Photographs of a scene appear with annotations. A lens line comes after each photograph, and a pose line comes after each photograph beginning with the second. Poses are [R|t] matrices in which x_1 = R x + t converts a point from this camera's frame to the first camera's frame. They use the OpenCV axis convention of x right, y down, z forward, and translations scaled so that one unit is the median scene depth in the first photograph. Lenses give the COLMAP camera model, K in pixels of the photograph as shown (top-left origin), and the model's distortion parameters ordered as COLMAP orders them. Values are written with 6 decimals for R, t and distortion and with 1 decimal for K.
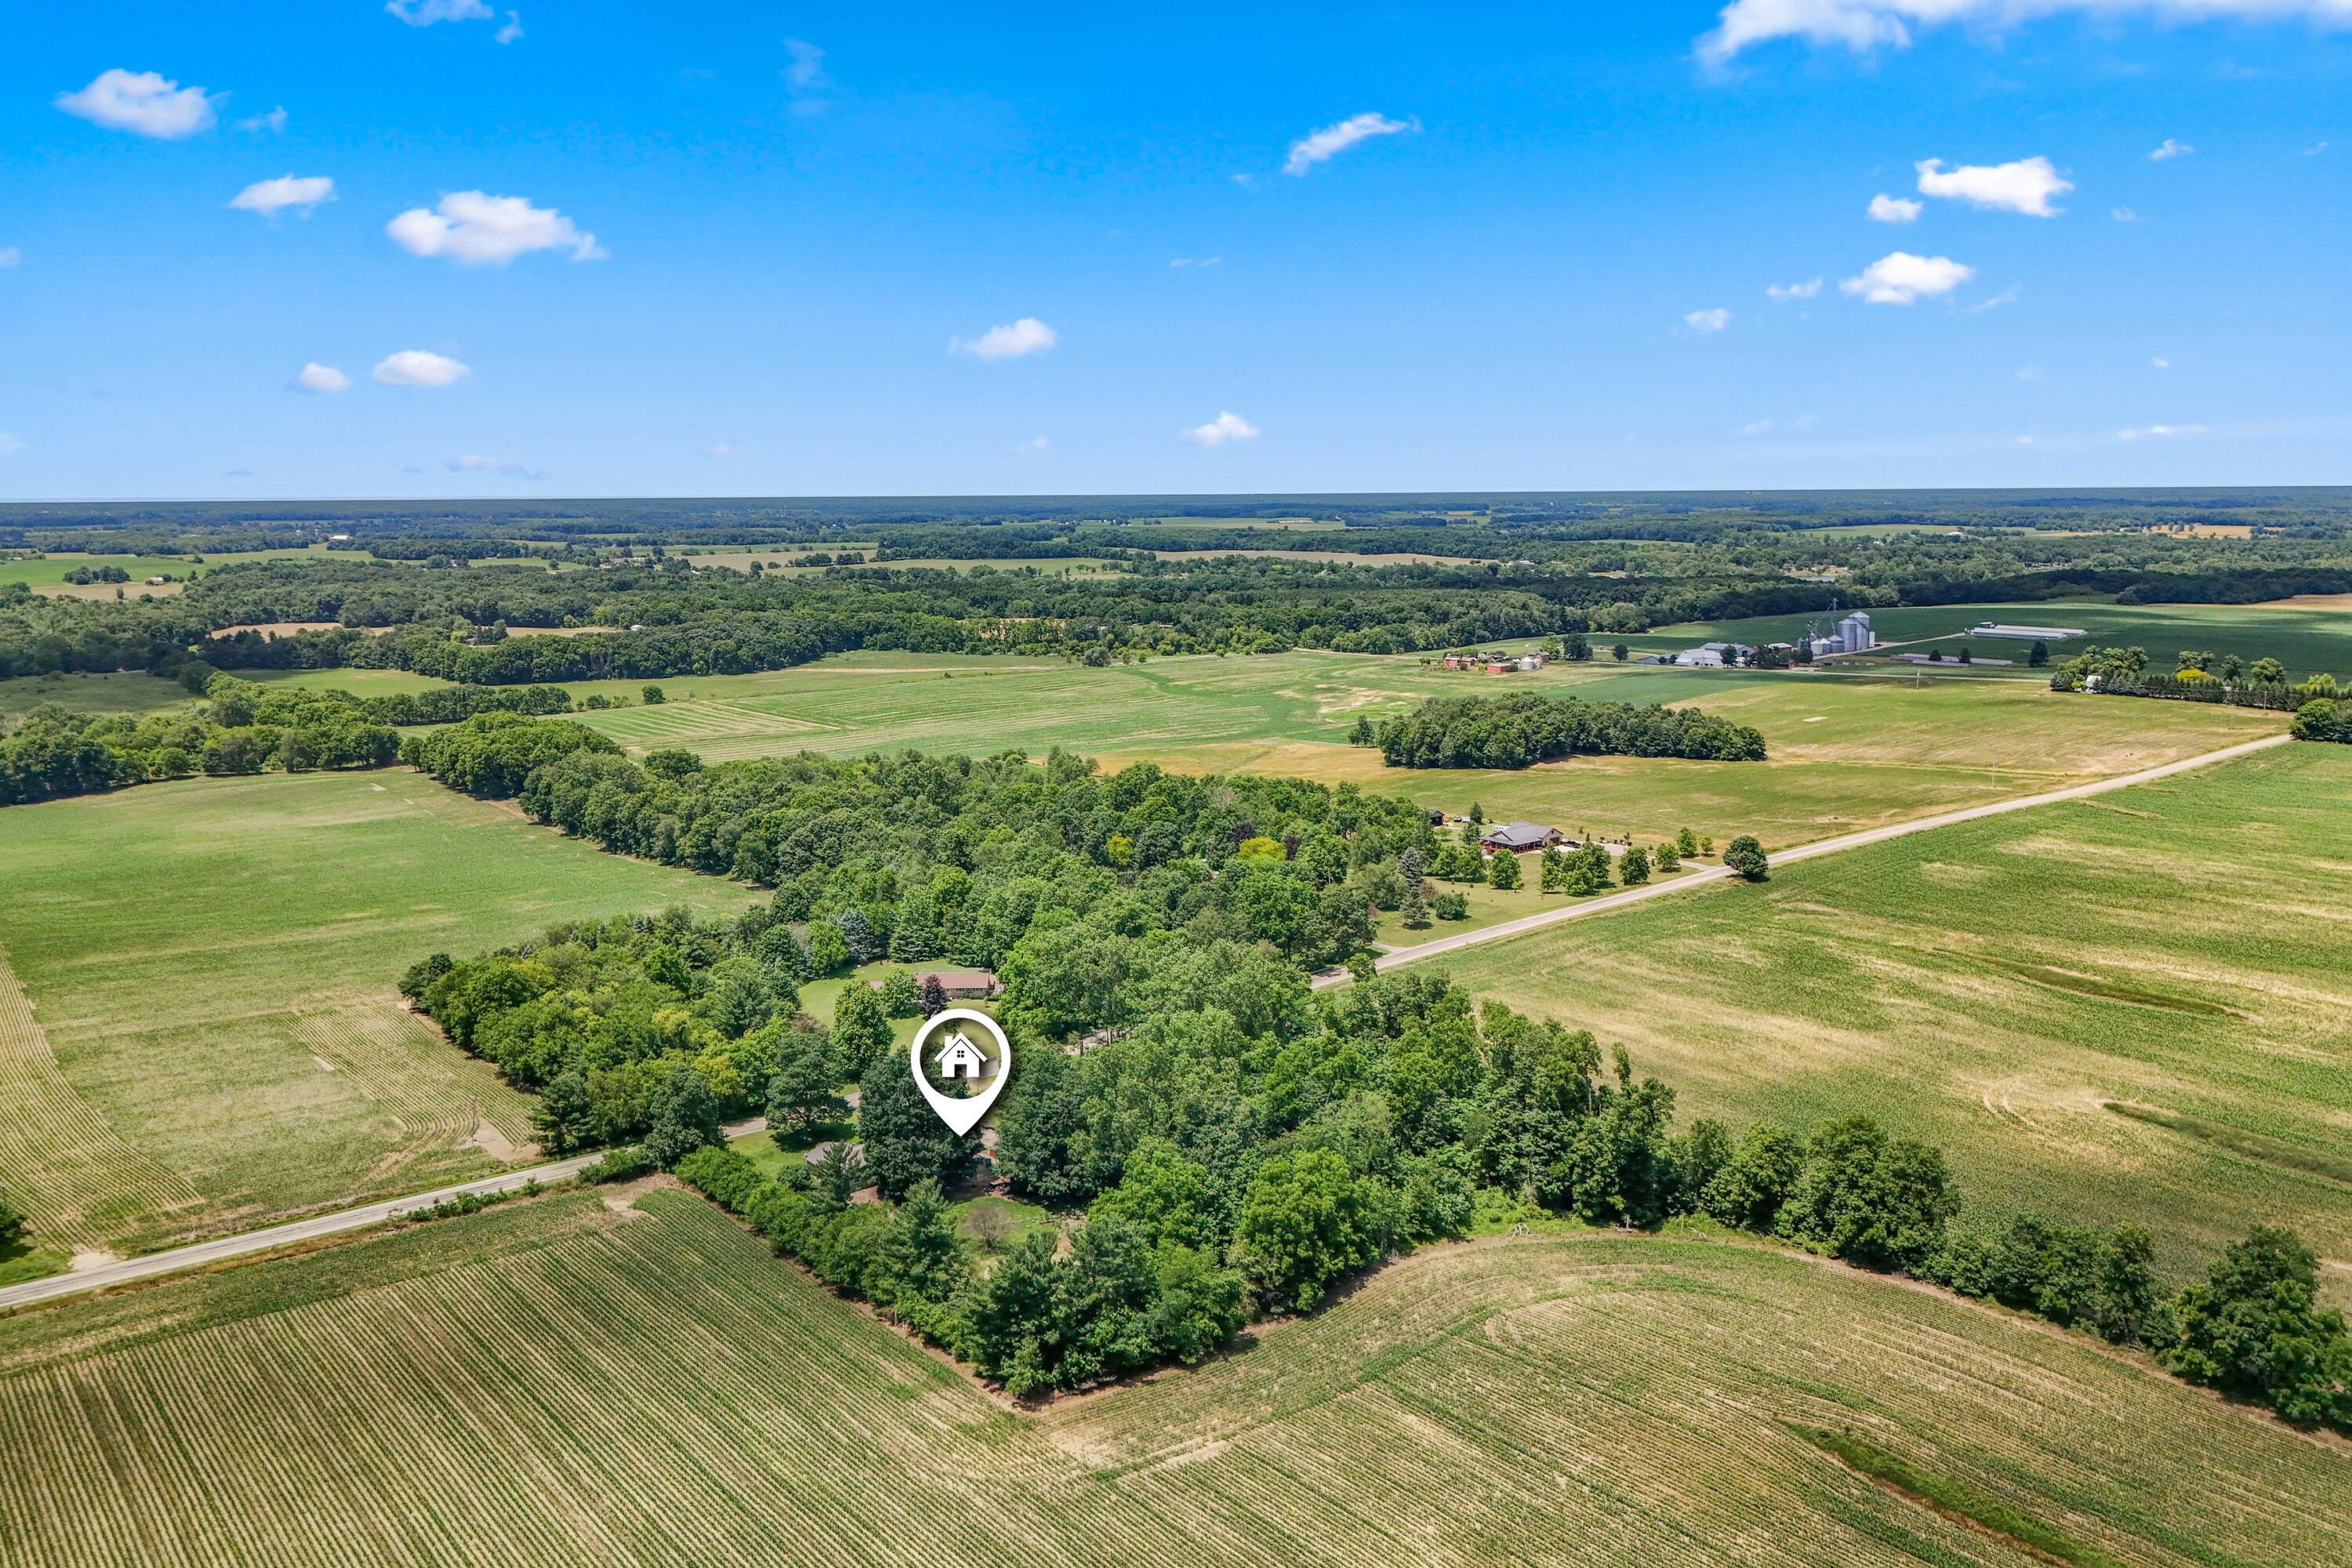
lens RADIAL K [[1752.5, 0, 1183.6], [0, 1752.5, 718.3], [0, 0, 1]] dist [0.073434, -0.063014]
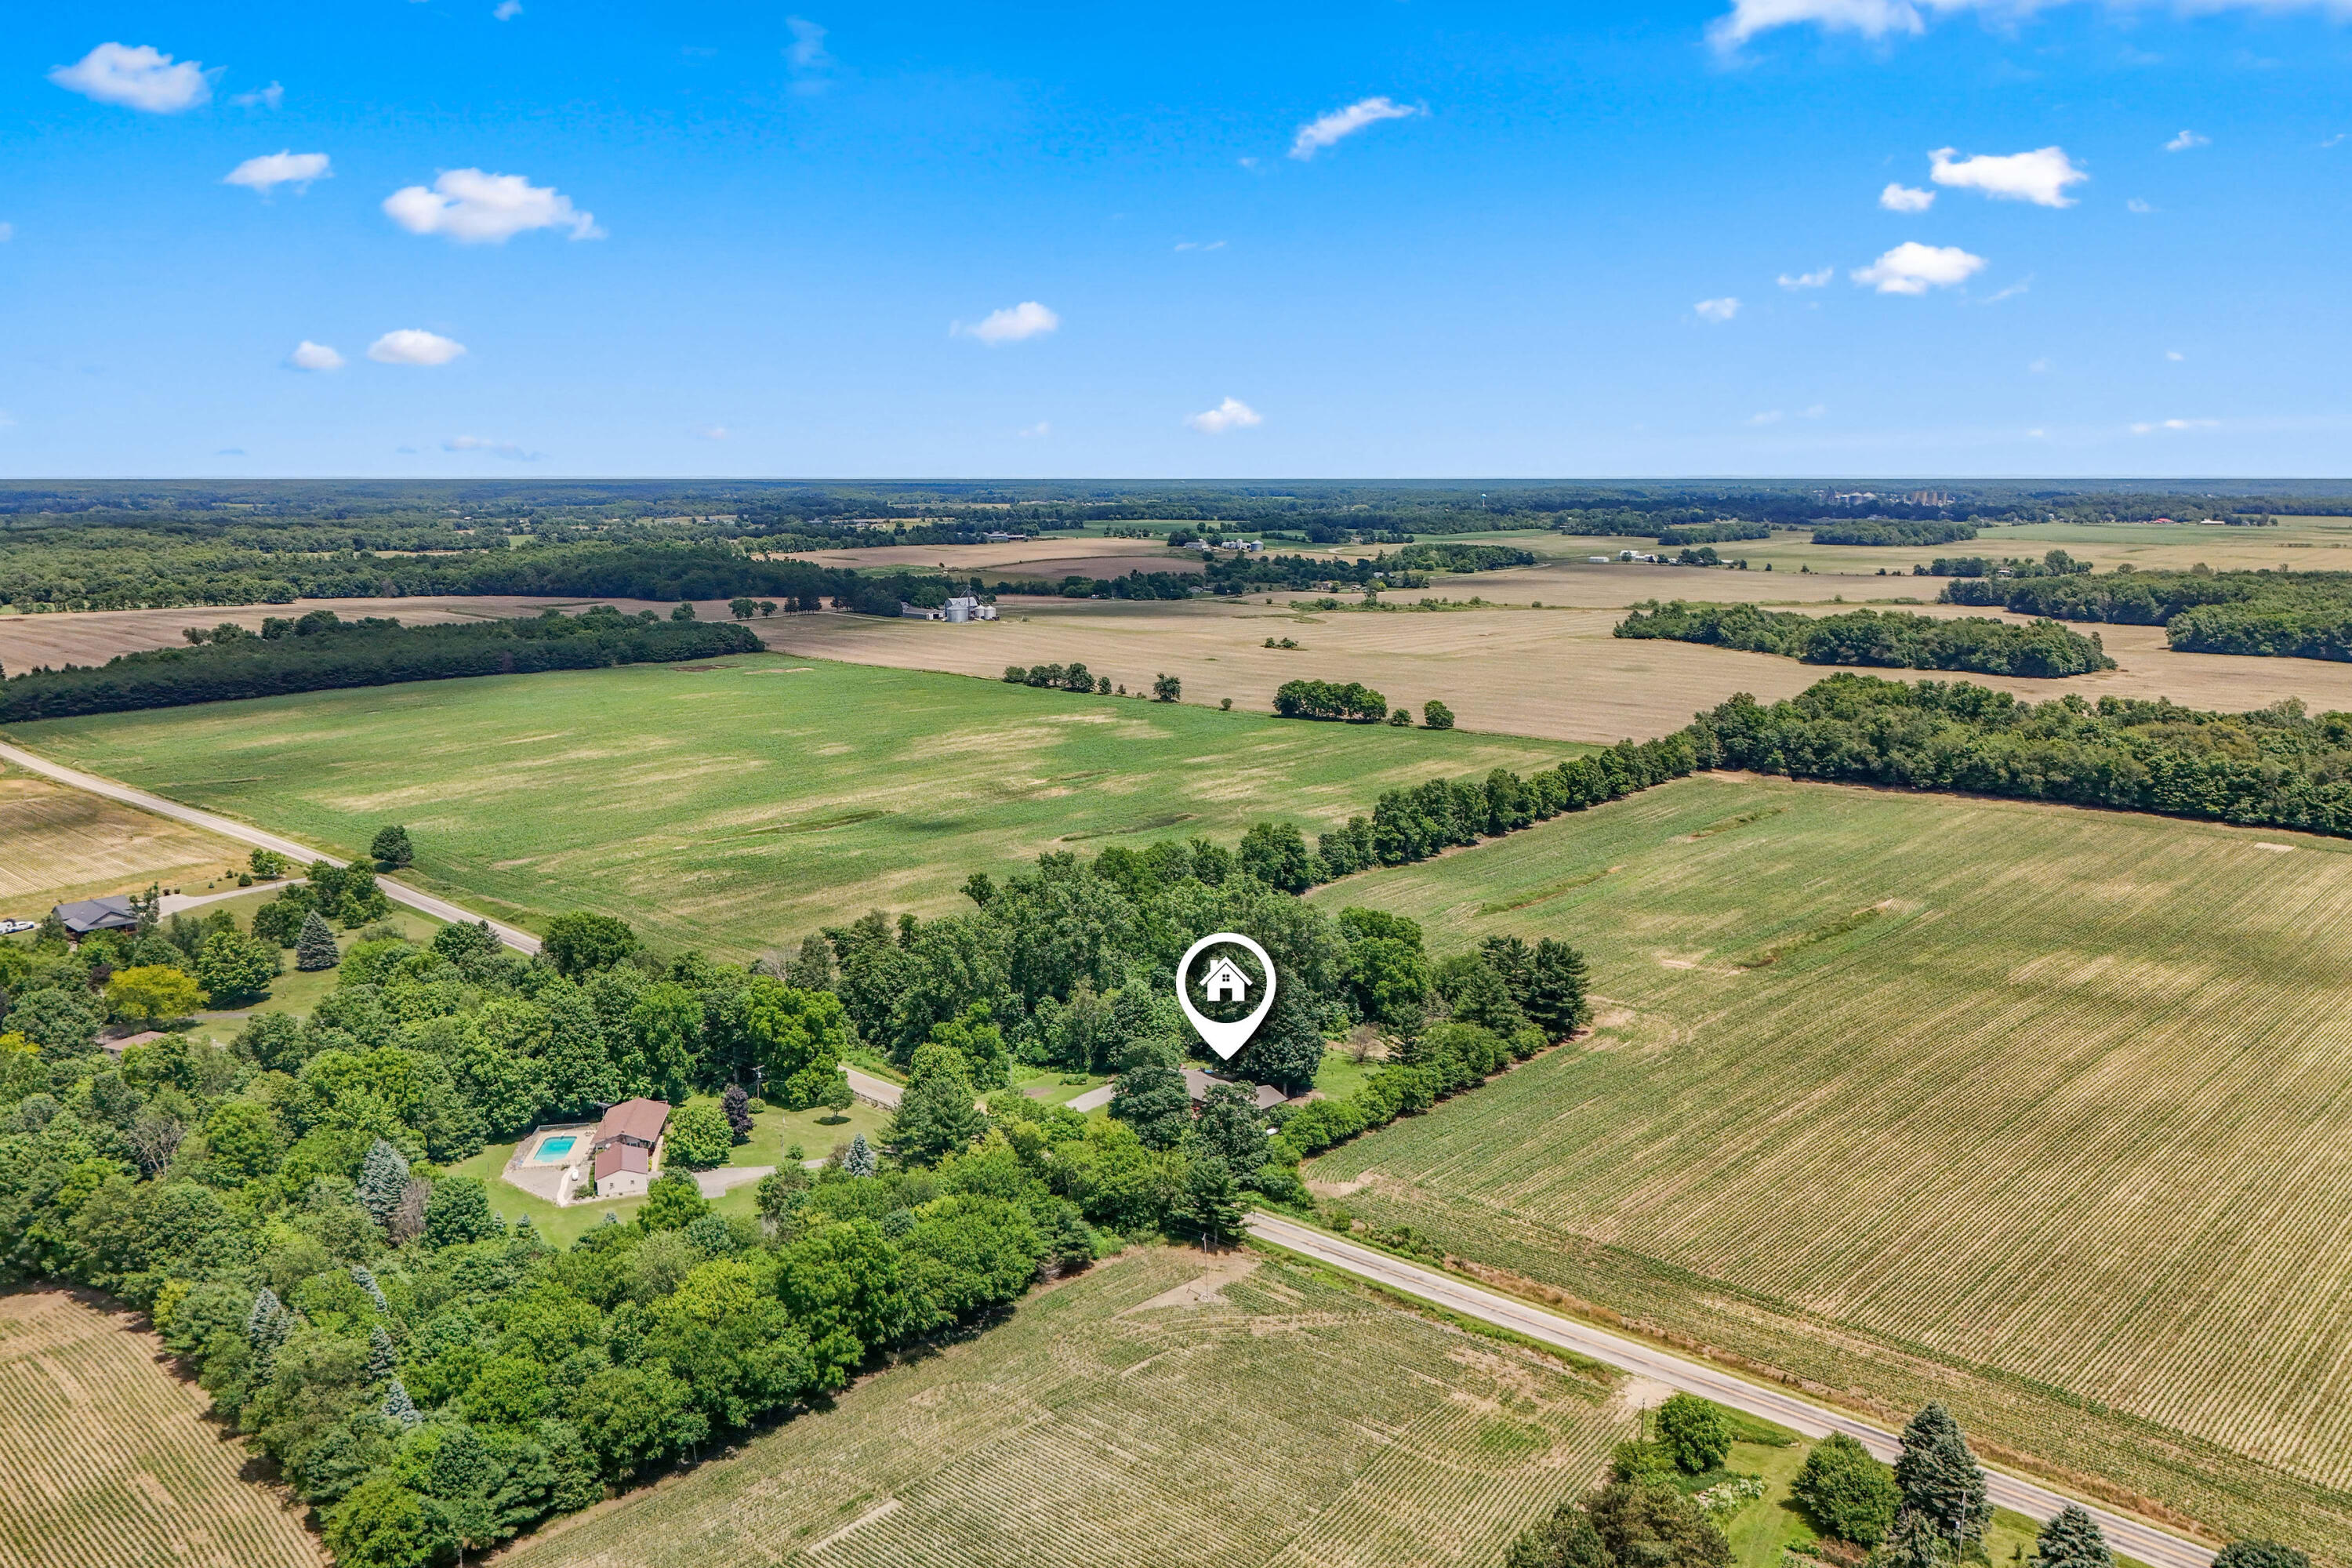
lens RADIAL K [[1752.5, 0, 1183.6], [0, 1752.5, 718.3], [0, 0, 1]] dist [0.073434, -0.063014]
pose [[-0.119519, -0.134063, 0.983739, -1.018466], [0.132647, 0.979802, 0.149642, -0.119494], [-0.983931, 0.148375, -0.099322, 0.938109]]
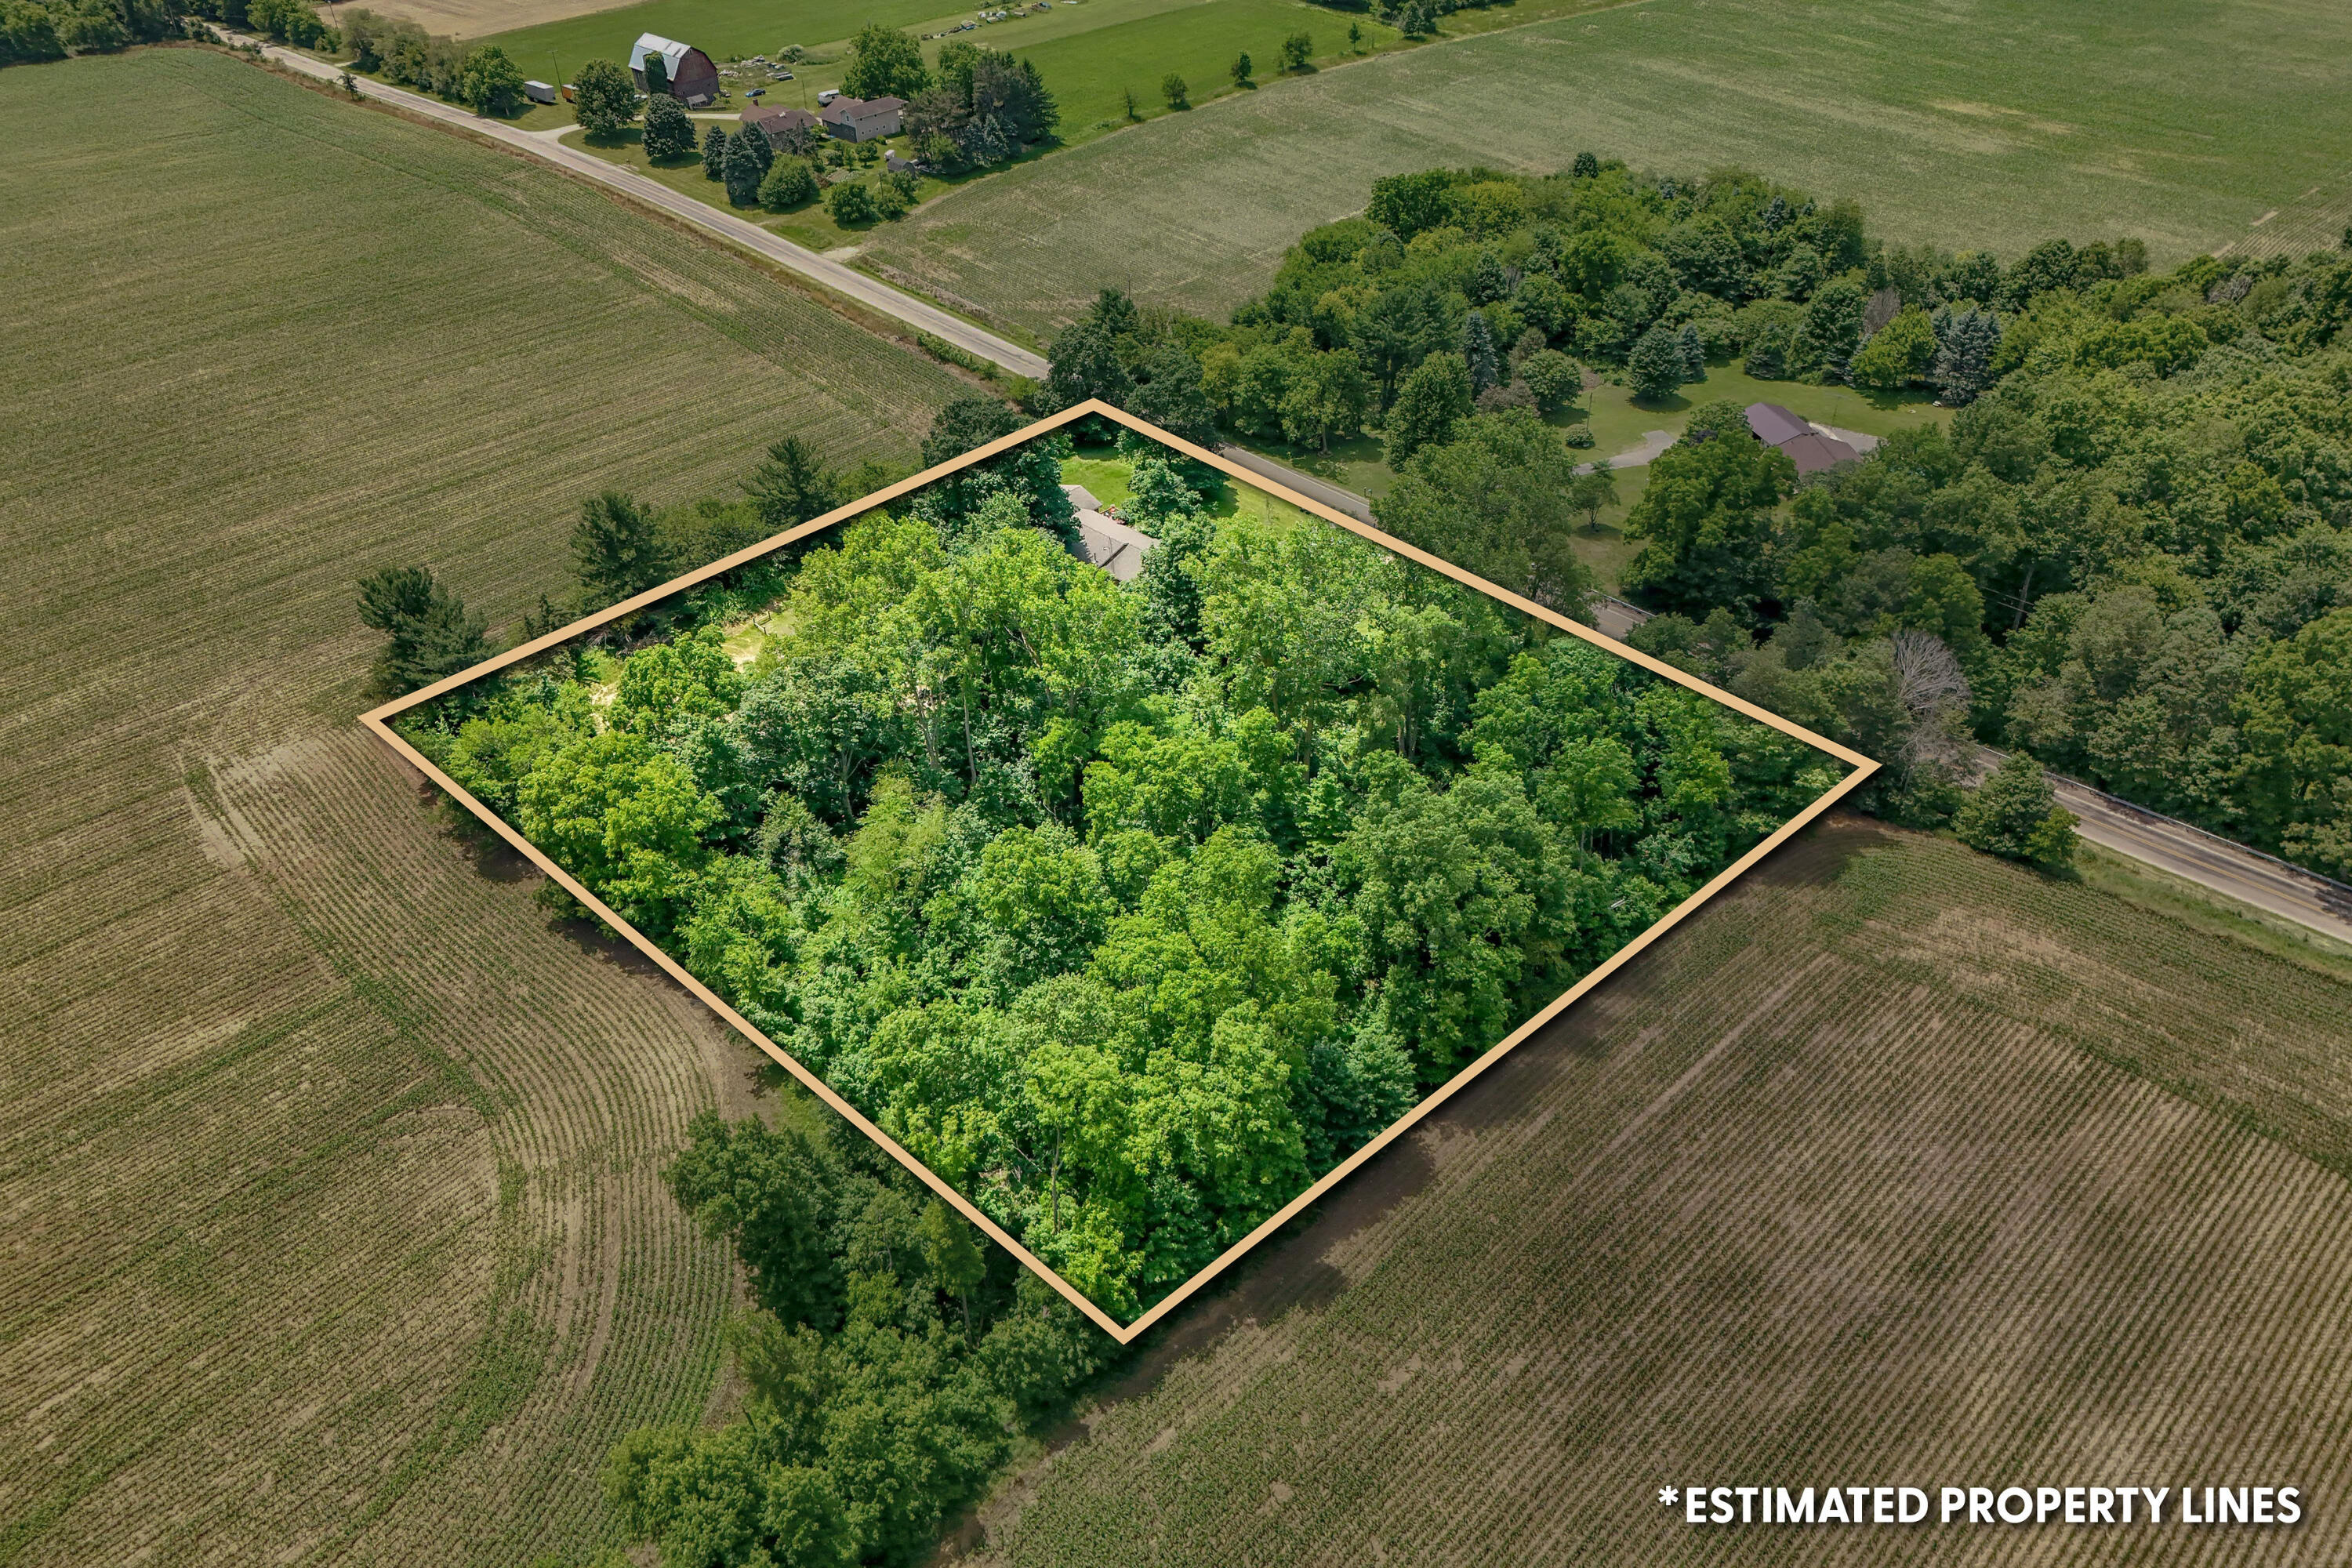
lens RADIAL K [[1752.5, 0, 1183.6], [0, 1752.5, 718.3], [0, 0, 1]] dist [0.073434, -0.063014]
pose [[0.091349, 0.571583, -0.815443, 0.439233], [-0.108831, 0.819692, 0.562370, -0.107727], [0.989854, 0.037374, 0.137084, 0.810432]]
